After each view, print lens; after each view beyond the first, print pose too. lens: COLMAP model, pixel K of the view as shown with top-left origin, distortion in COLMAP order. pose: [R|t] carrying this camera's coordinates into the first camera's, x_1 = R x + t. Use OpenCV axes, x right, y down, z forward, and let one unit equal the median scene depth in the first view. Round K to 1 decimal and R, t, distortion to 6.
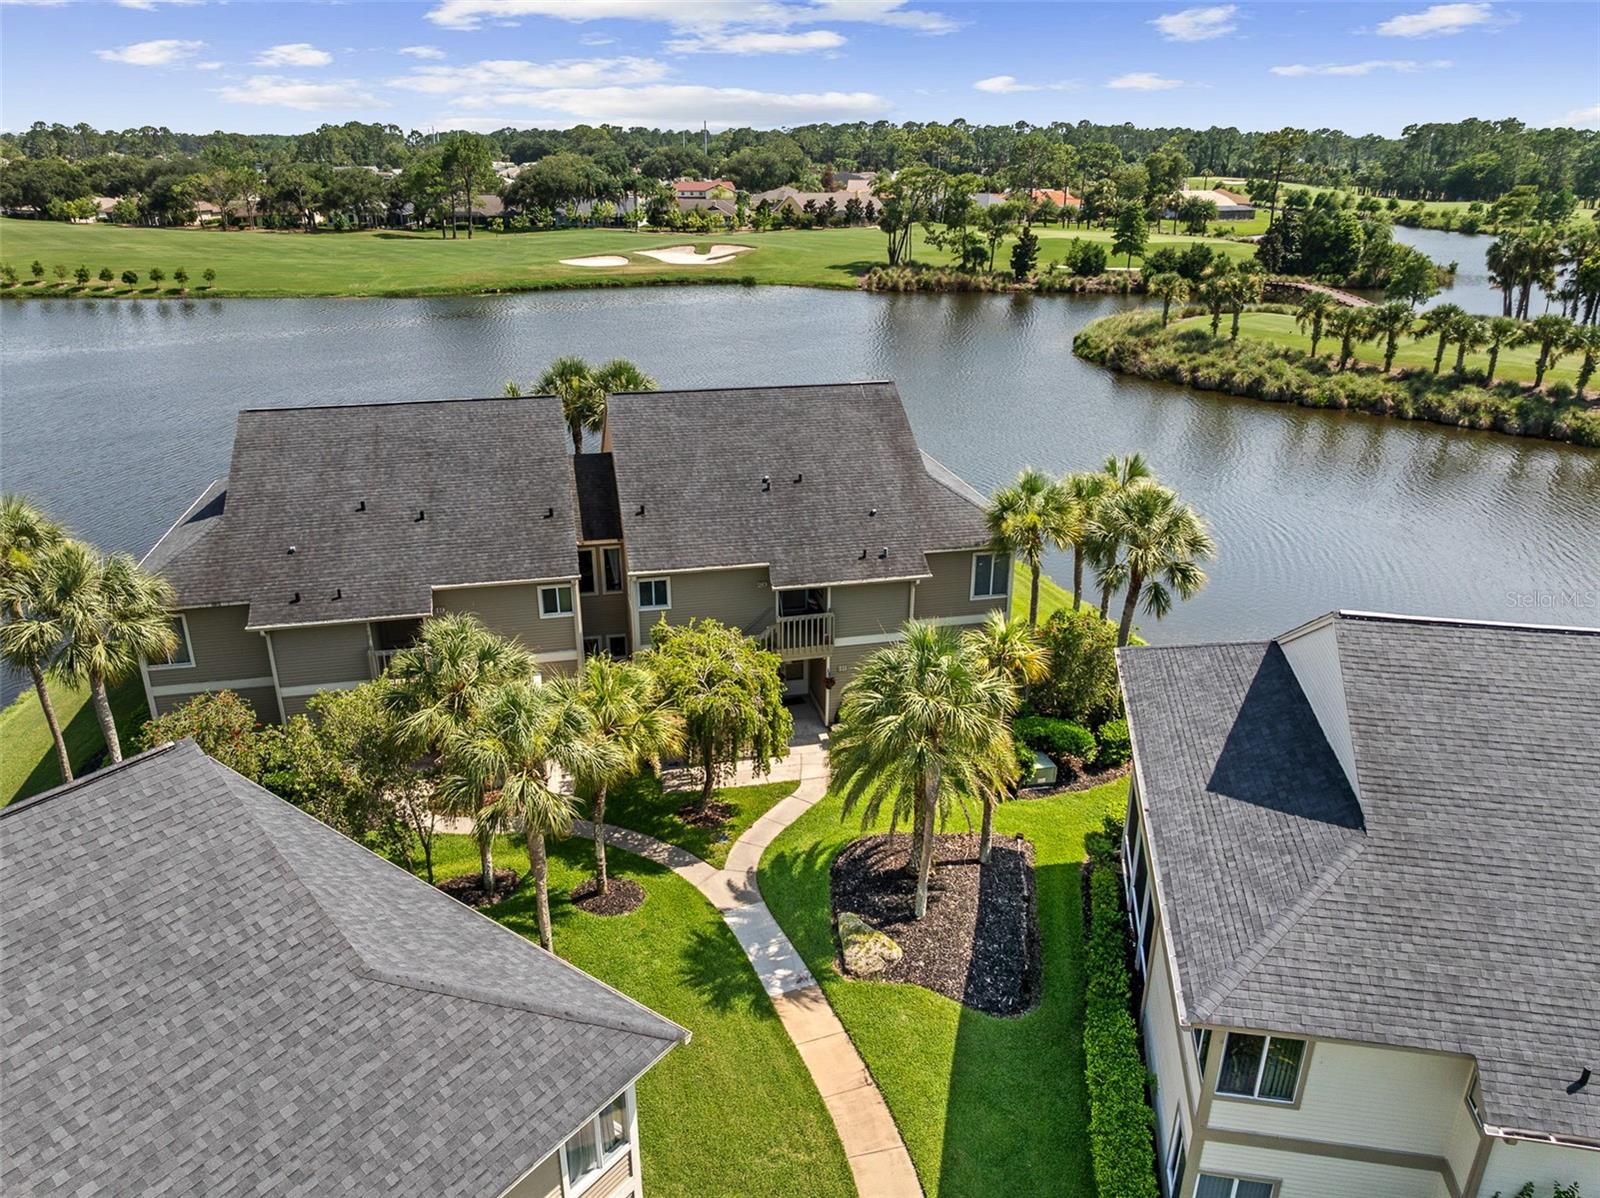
lens RADIAL K [[1132.9, 0, 800.3], [0, 1132.9, 593.8], [0, 0, 1]] dist [-0.040006, -0.002074]
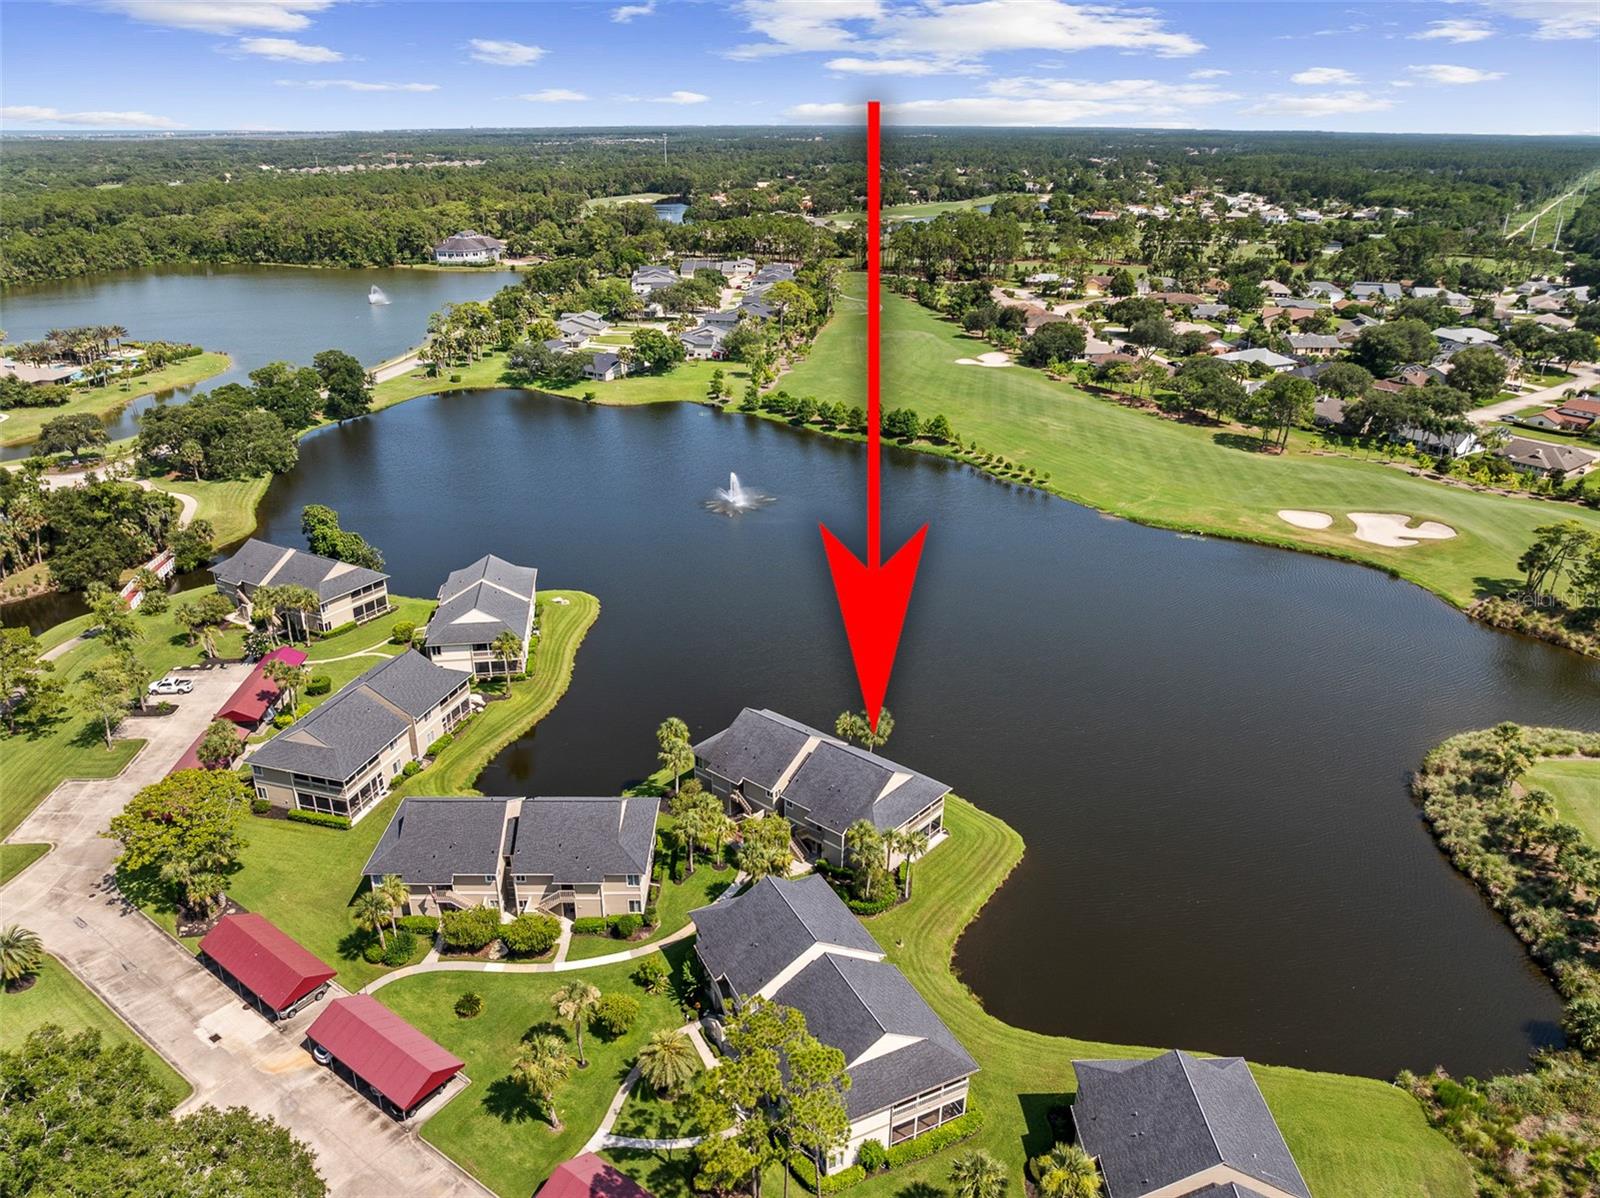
lens RADIAL K [[1132.9, 0, 800.3], [0, 1132.9, 593.8], [0, 0, 1]] dist [-0.040006, -0.002074]
pose [[0.595850, 0.308415, -0.741514, 0.518136], [-0.300956, 0.941787, 0.149877, -0.259811], [0.744572, 0.133859, 0.653983, -0.310020]]
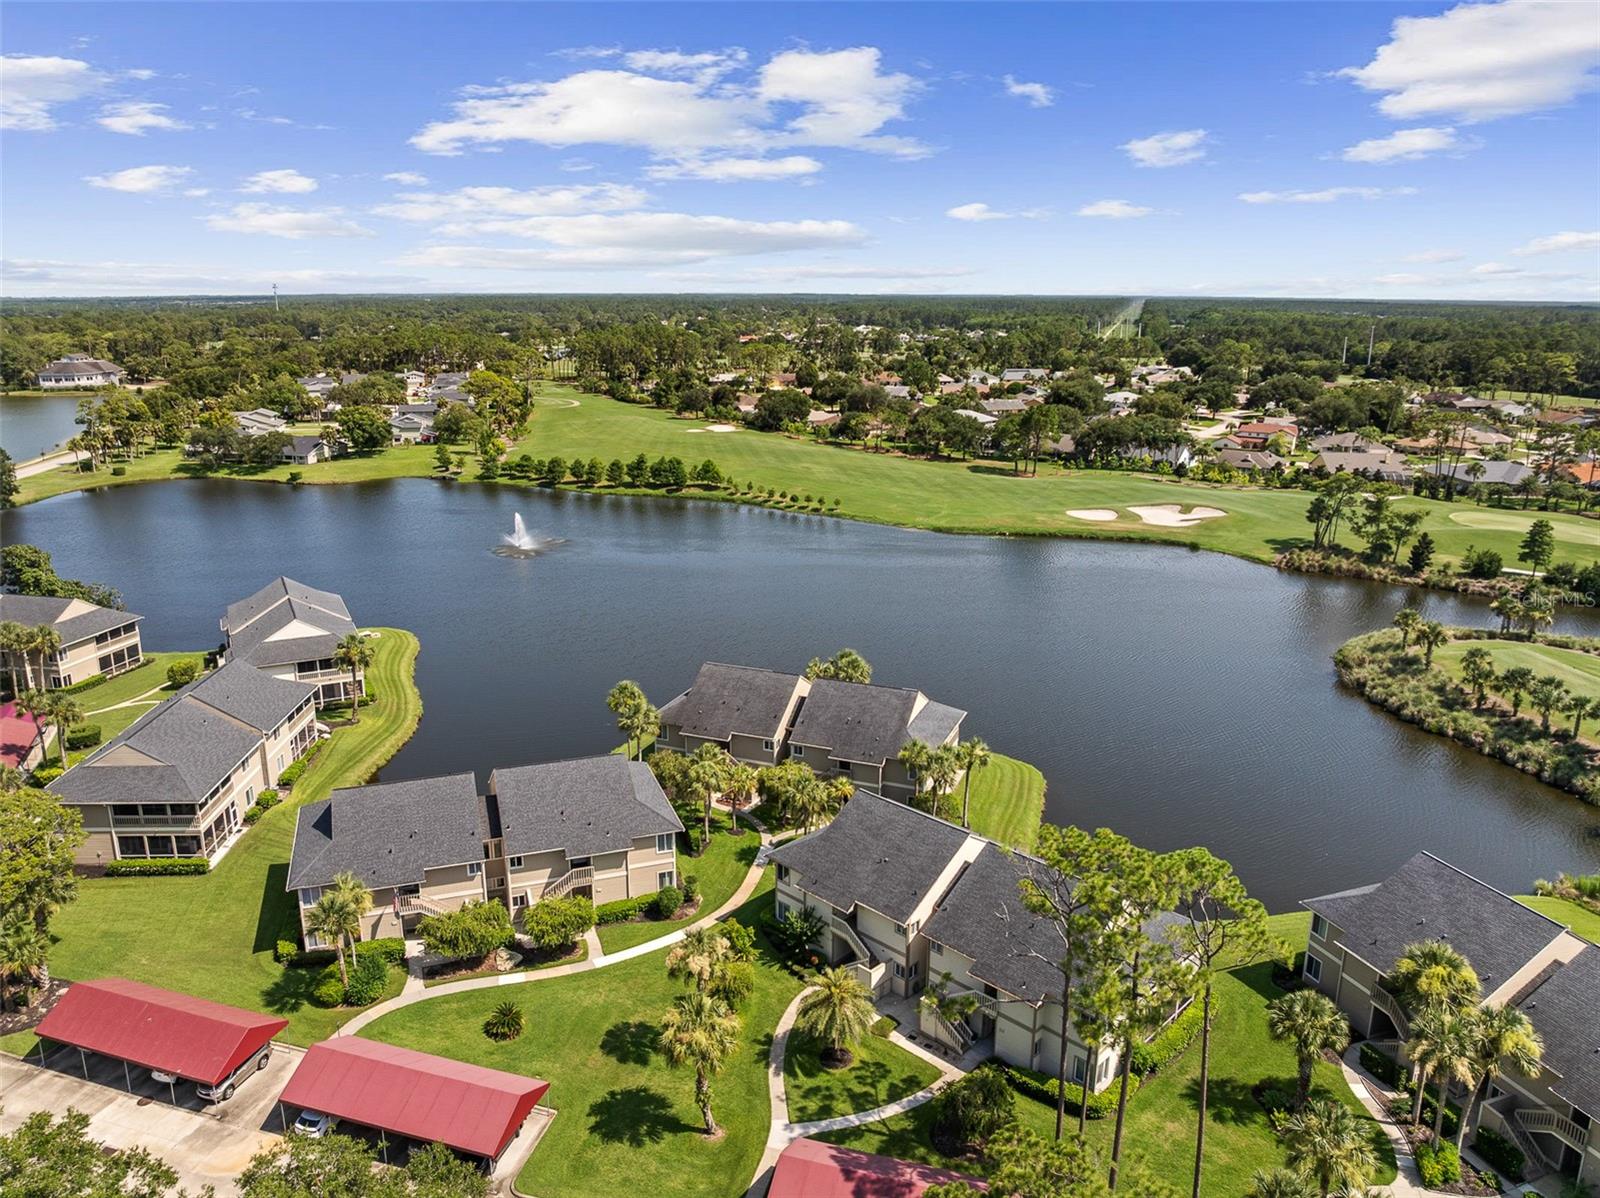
lens RADIAL K [[1132.9, 0, 800.3], [0, 1132.9, 593.8], [0, 0, 1]] dist [-0.040006, -0.002074]
pose [[0.825012, 0.144807, -0.546248, 0.319749], [-0.211585, 0.975456, -0.060974, -0.049263], [0.524011, 0.165882, 0.835401, -0.343901]]
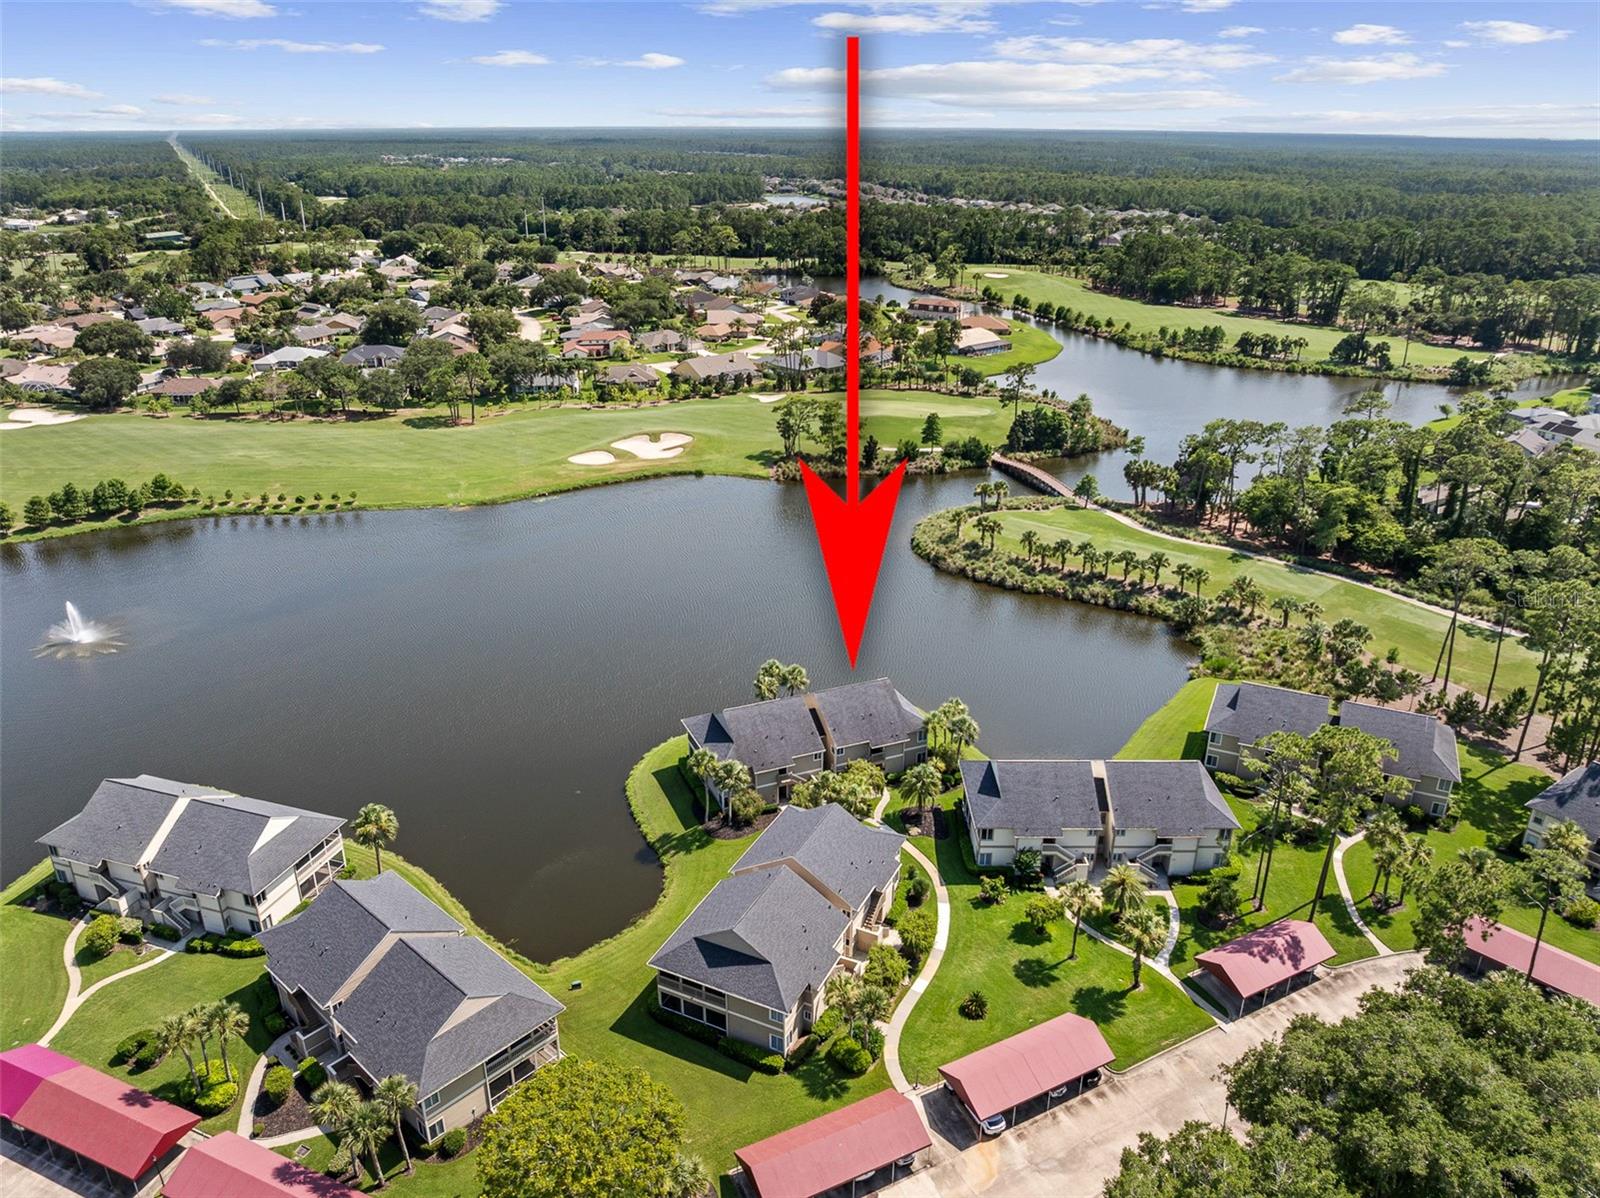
lens RADIAL K [[1142.2, 0, 798.9], [0, 1142.2, 567.6], [0, 0, 1]] dist [-0.039501, -0.000973]
pose [[0.983772, -0.064708, 0.167351, -0.195105], [0.066465, 0.997777, -0.004916, -0.136590], [-0.166661, 0.015959, 0.985885, -0.625758]]
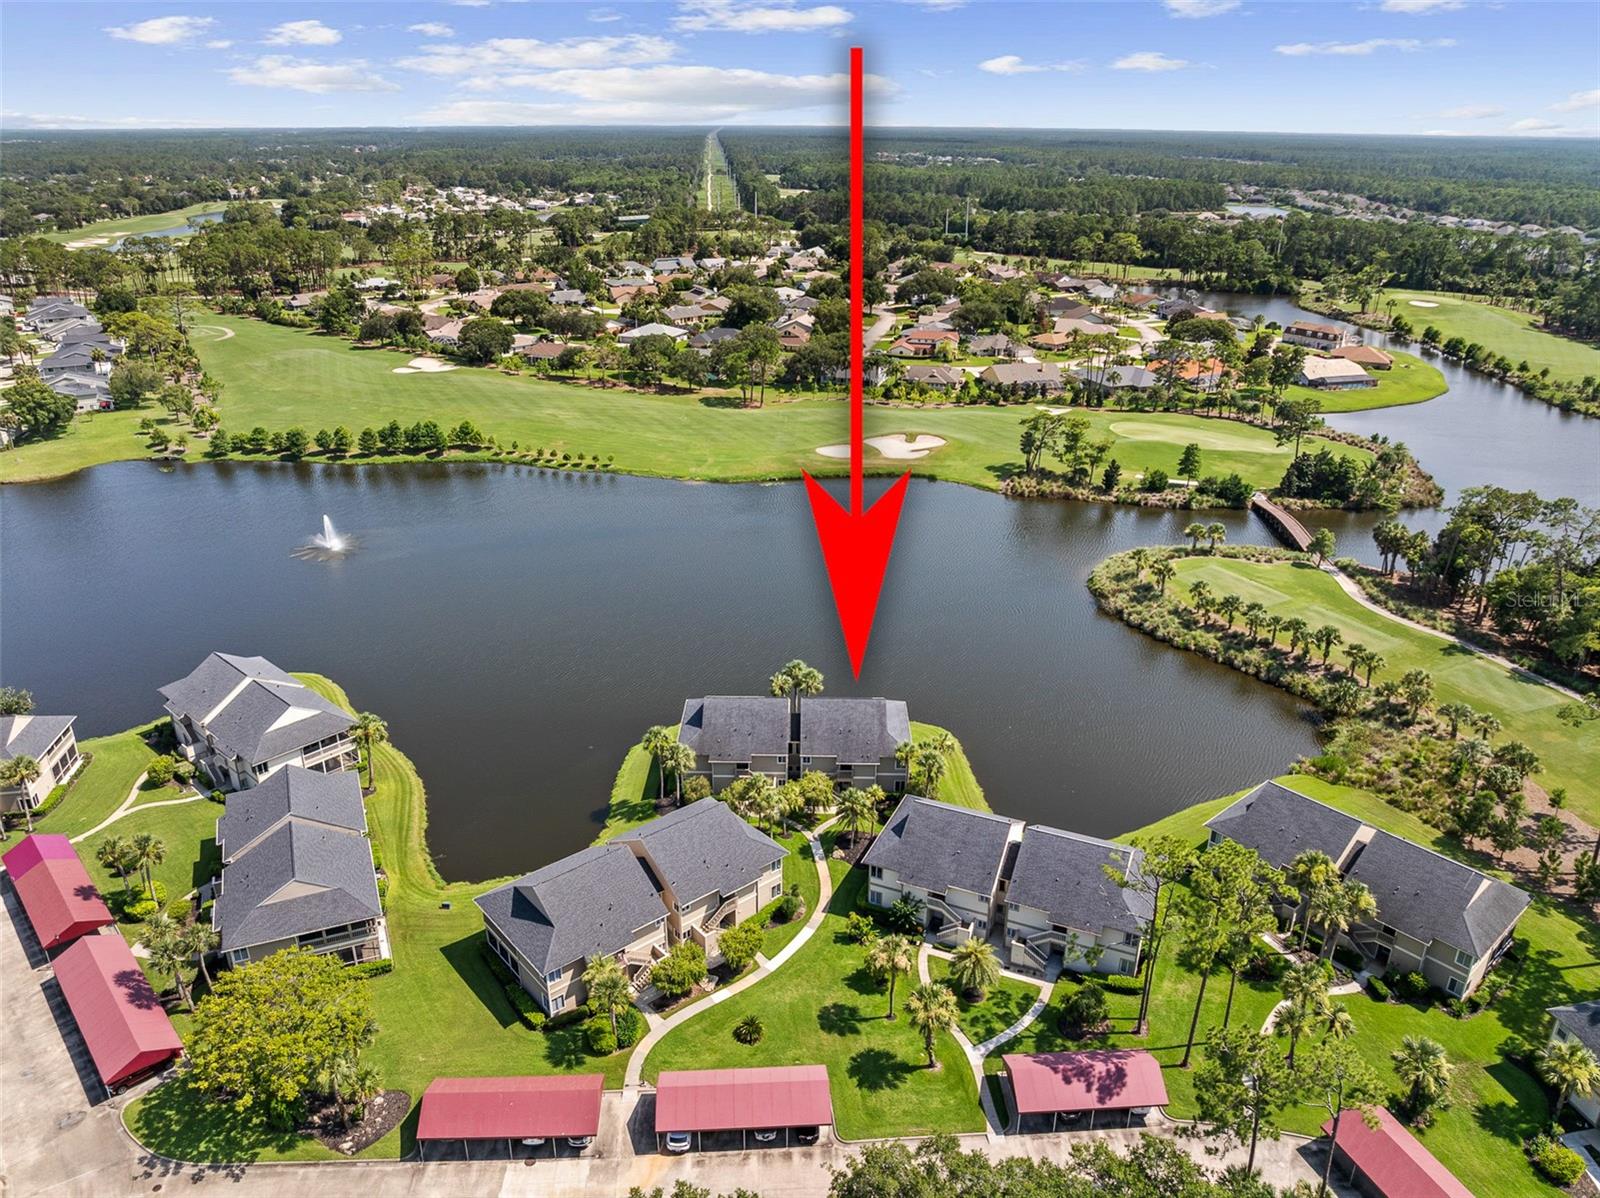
lens RADIAL K [[1132.9, 0, 800.3], [0, 1132.9, 593.8], [0, 0, 1]] dist [-0.040006, -0.002074]
pose [[0.971994, 0.091940, -0.216276, 0.138890], [-0.089374, 0.995763, 0.021639, -0.142298], [0.217349, -0.001704, 0.976092, -0.607721]]
